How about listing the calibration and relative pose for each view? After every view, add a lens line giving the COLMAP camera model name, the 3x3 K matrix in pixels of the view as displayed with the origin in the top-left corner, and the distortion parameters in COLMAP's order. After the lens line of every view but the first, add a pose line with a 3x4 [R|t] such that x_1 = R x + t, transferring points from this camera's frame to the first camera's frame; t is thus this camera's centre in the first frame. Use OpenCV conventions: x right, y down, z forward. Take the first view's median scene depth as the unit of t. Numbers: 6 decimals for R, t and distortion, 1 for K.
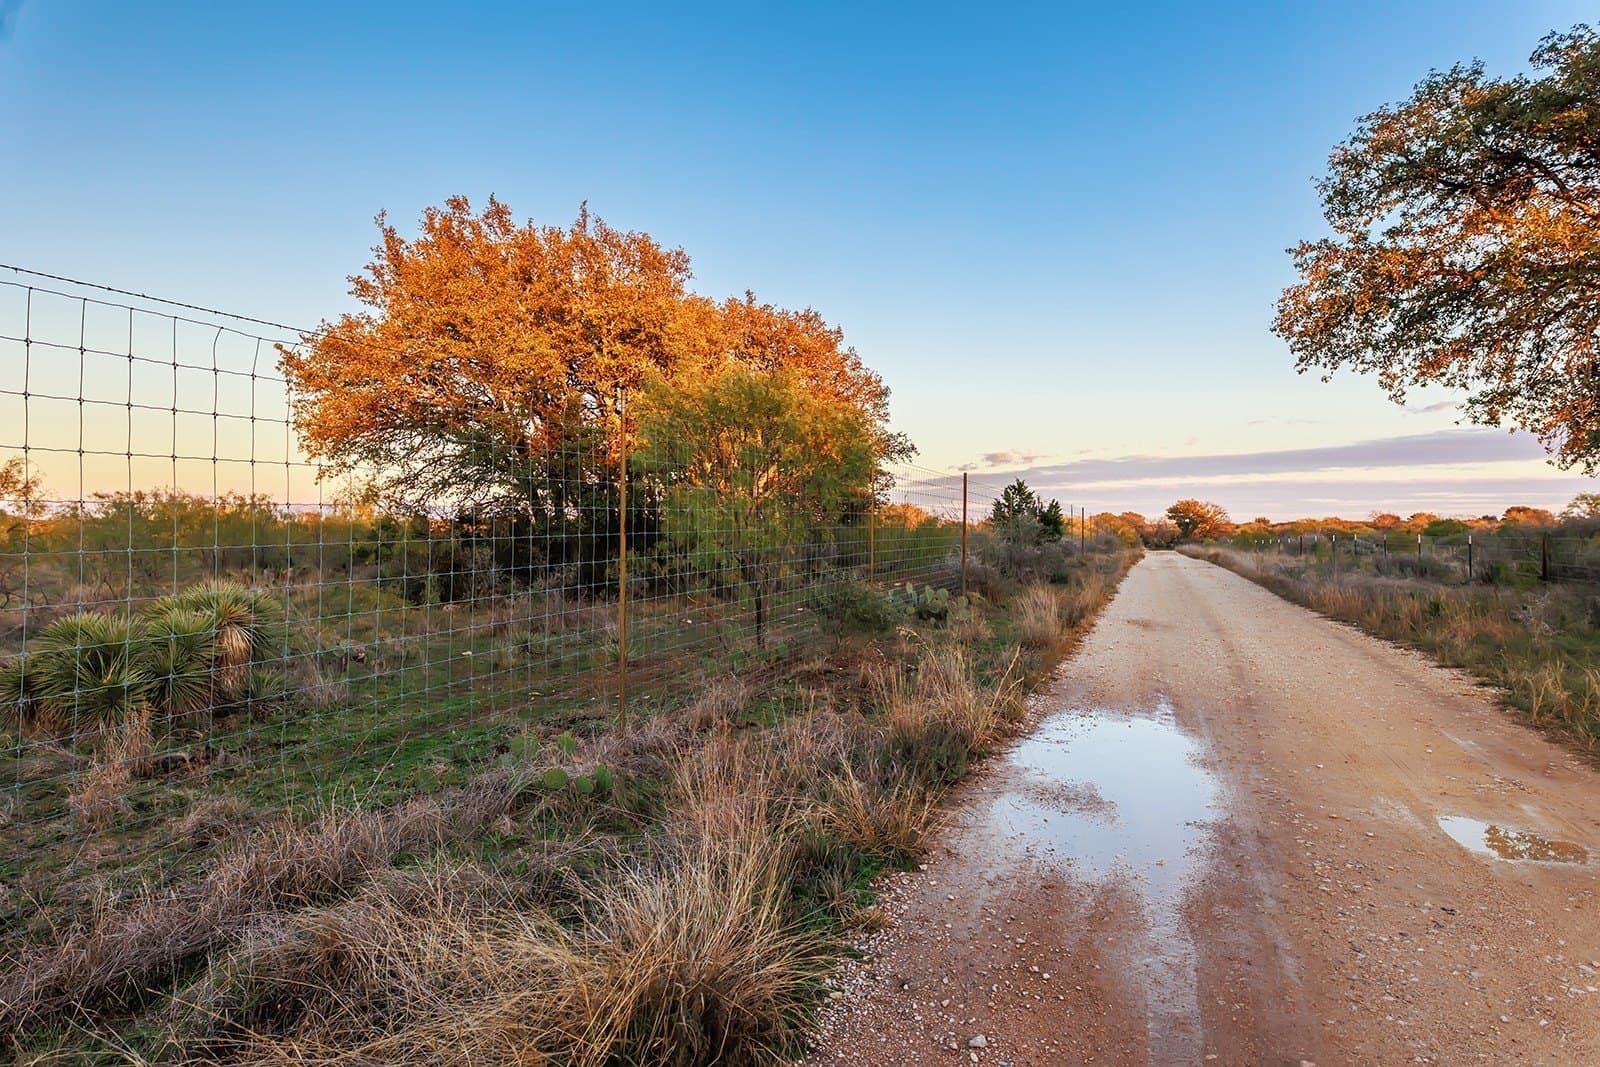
lens RADIAL K [[942.3, 0, 793.6], [0, 942.3, 532.4], [0, 0, 1]] dist [-0.003135, -0.000416]
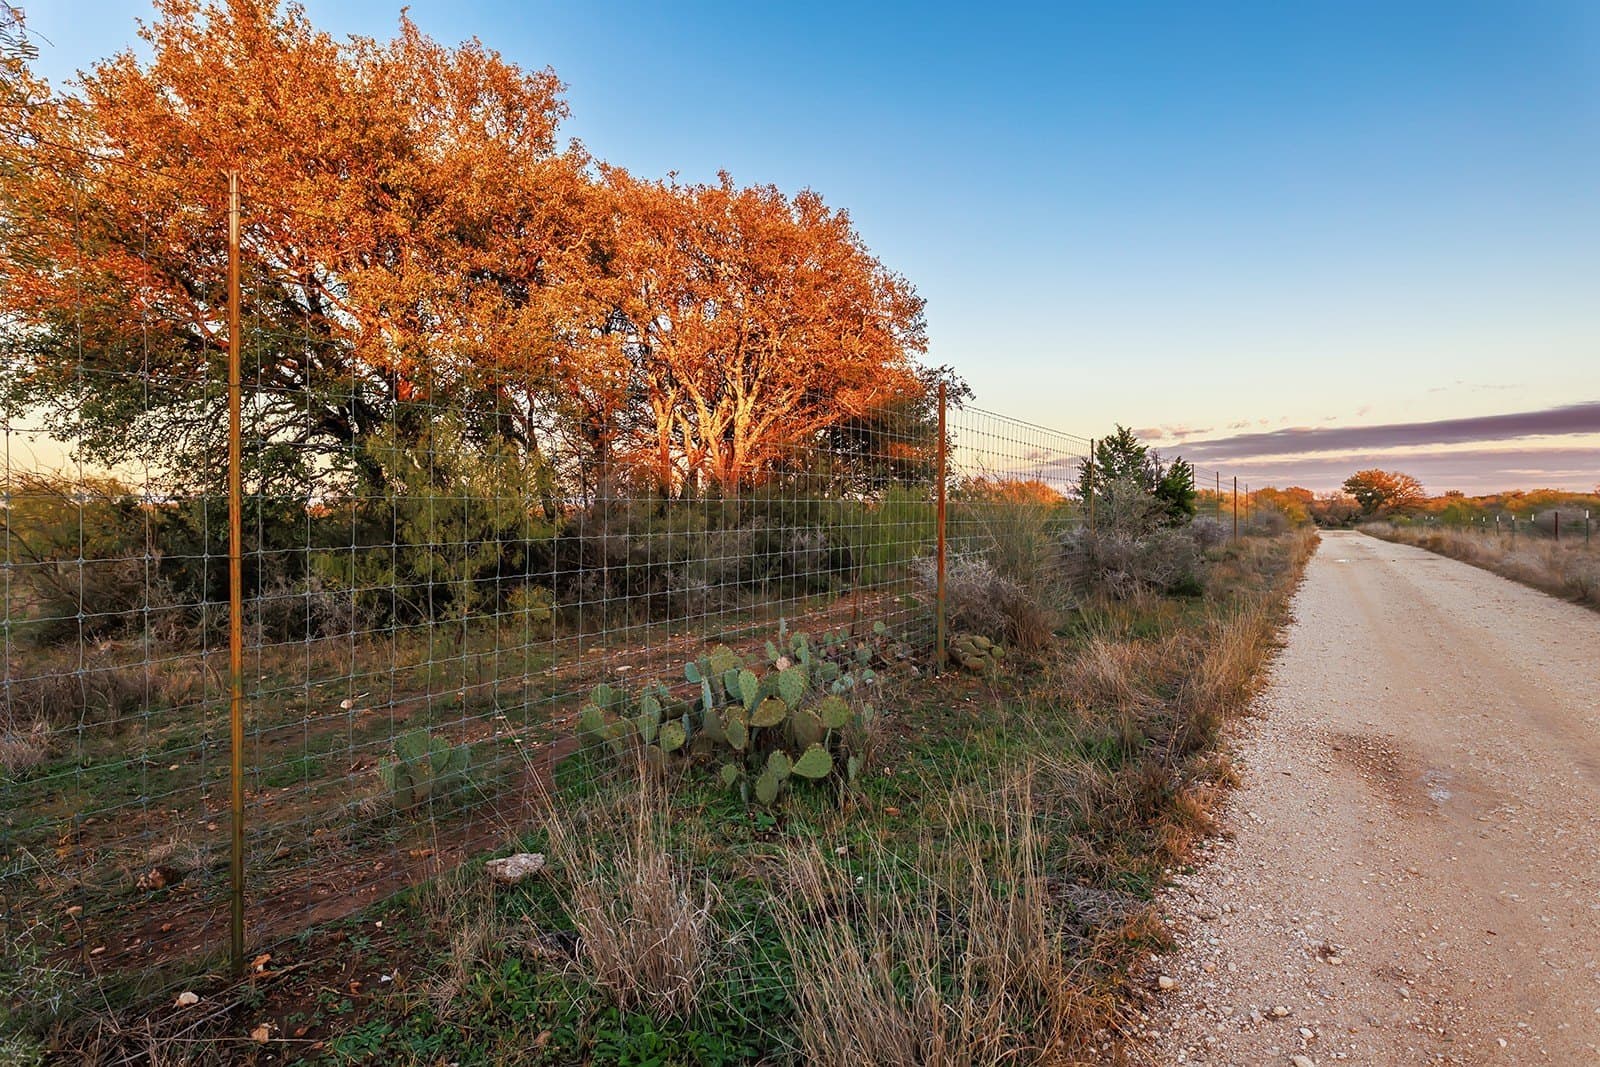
lens RADIAL K [[942.3, 0, 793.6], [0, 942.3, 532.4], [0, 0, 1]] dist [-0.003135, -0.000416]
pose [[0.989172, -0.011643, -0.146296, 0.079645], [0.014216, 0.999762, 0.016557, 0.000466], [0.146069, -0.018457, 0.989102, 0.239723]]
